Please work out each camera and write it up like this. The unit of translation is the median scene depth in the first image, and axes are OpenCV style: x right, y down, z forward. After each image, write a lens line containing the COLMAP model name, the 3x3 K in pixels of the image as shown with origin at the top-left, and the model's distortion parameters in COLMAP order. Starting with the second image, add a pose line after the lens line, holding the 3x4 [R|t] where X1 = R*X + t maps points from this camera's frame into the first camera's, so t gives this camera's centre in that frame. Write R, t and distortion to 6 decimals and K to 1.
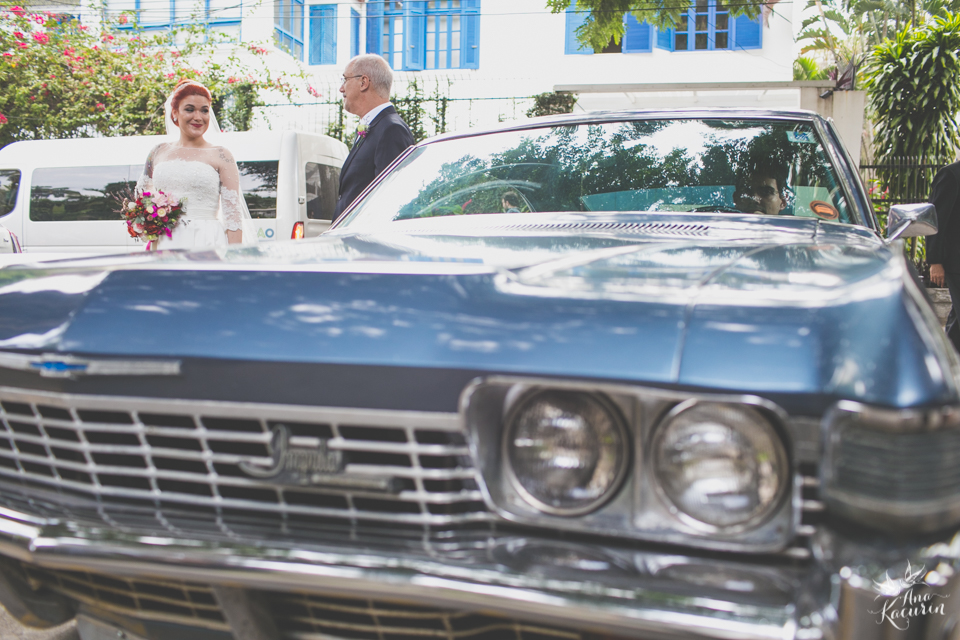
lens RADIAL K [[931.7, 0, 481.7], [0, 931.7, 318.5], [0, 0, 1]] dist [-0.046605, 0.000000]
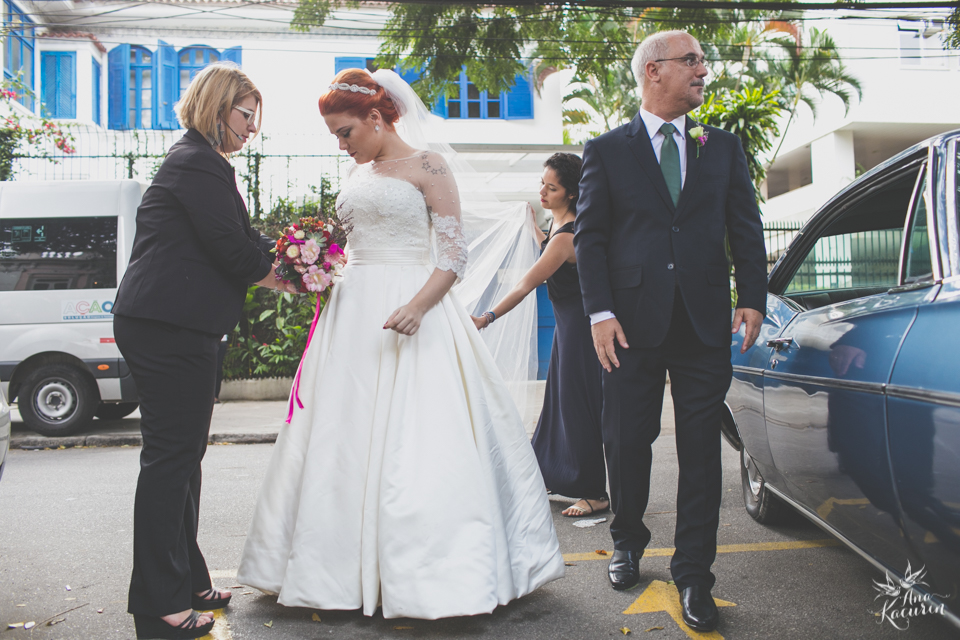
lens RADIAL K [[931.7, 0, 478.7], [0, 931.7, 325.2], [0, 0, 1]] dist [-0.046605, 0.000000]
pose [[0.941788, -0.028945, 0.334960, -0.138908], [0.053909, 0.996397, -0.065472, -0.005048], [-0.331858, 0.079719, 0.939955, 0.108539]]
